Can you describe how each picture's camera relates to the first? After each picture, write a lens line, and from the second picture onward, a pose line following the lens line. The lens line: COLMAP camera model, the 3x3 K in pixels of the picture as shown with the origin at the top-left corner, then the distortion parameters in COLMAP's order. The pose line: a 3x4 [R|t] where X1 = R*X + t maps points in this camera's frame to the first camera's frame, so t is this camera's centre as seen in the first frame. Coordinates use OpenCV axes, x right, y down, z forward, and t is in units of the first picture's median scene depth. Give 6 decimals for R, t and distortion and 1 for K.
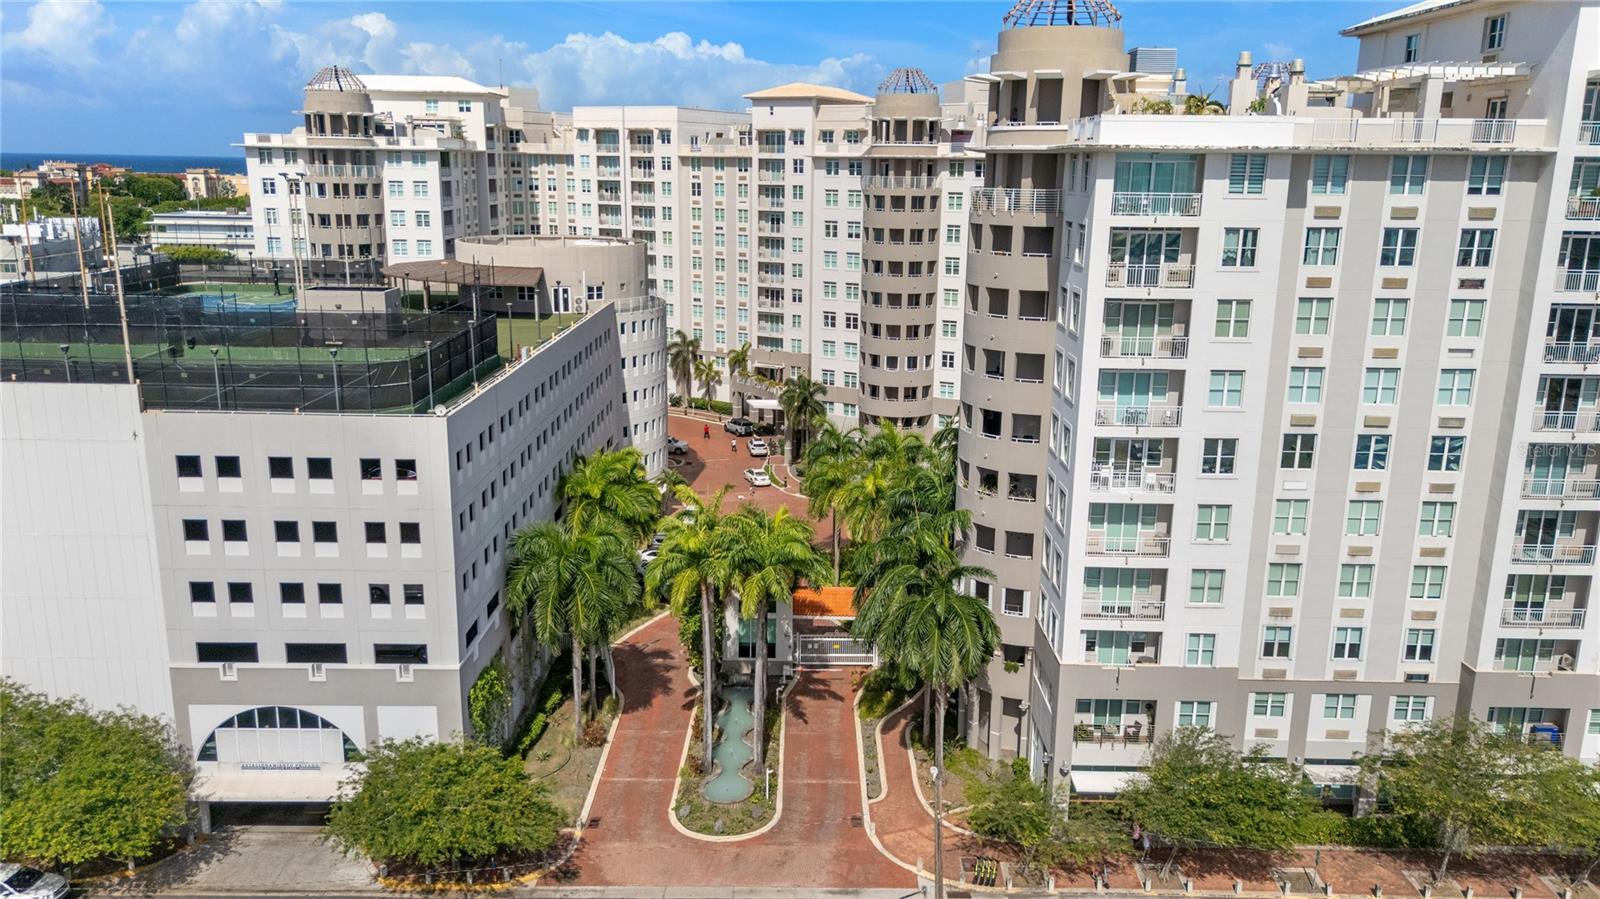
lens RADIAL K [[1179.0, 0, 800.0], [0, 1179.0, 449.5], [0, 0, 1]] dist [0.007471, 0.000059]
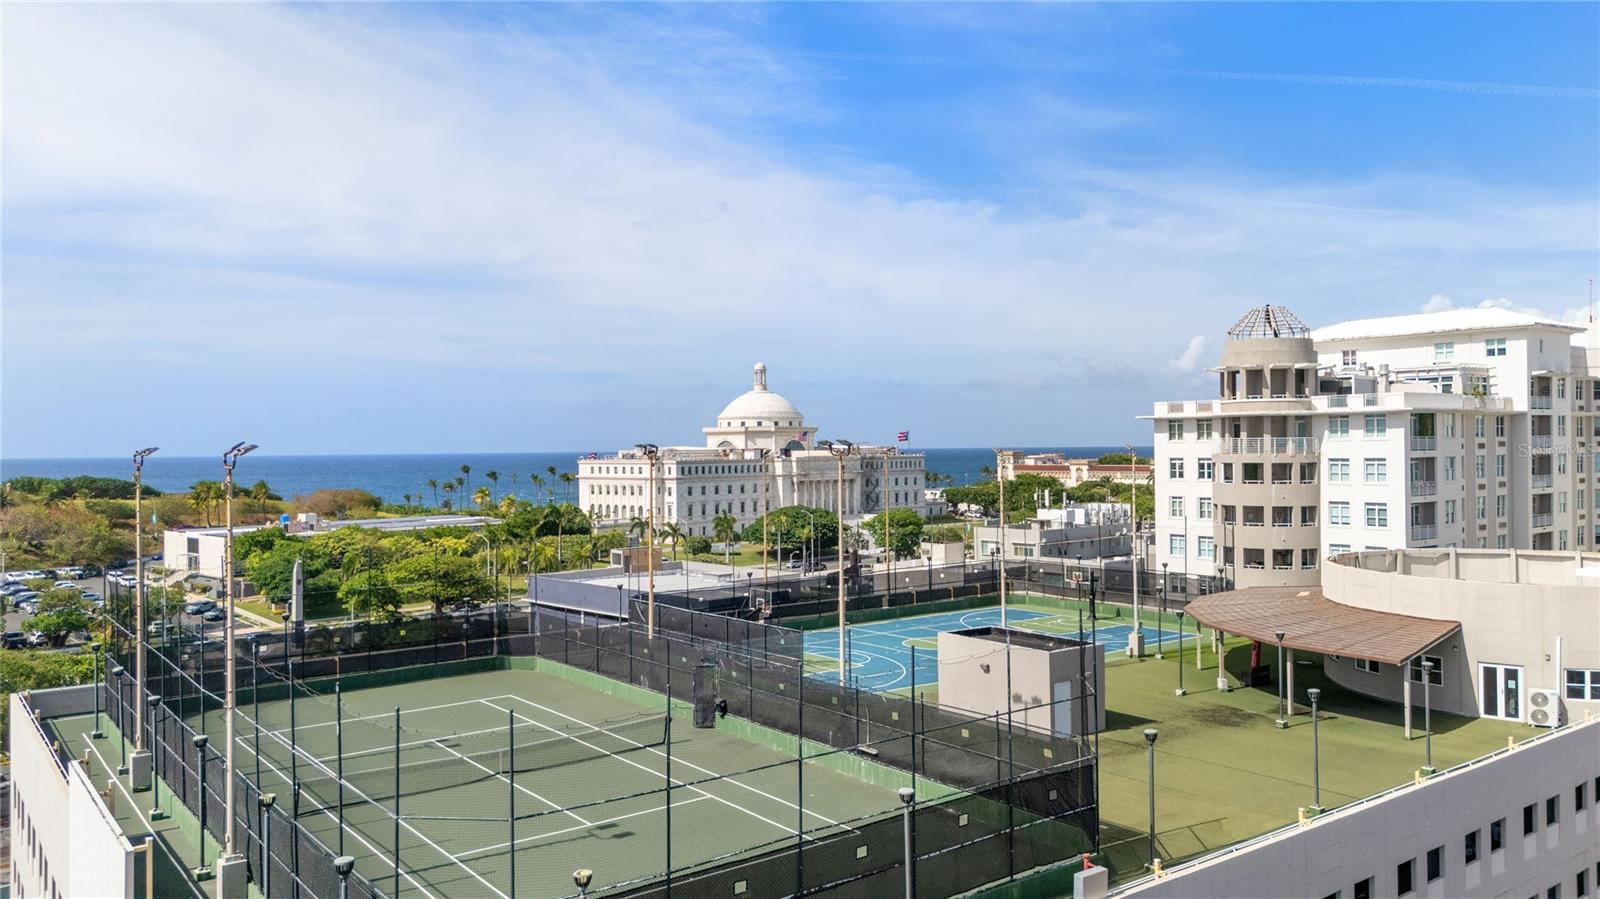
lens RADIAL K [[1179.0, 0, 800.0], [0, 1179.0, 449.5], [0, 0, 1]] dist [0.007471, 0.000059]
pose [[0.601161, -0.021346, -0.798843, 0.013050], [-0.167284, 0.974134, -0.151917, -0.100885], [0.781423, 0.224960, 0.582041, 0.468945]]
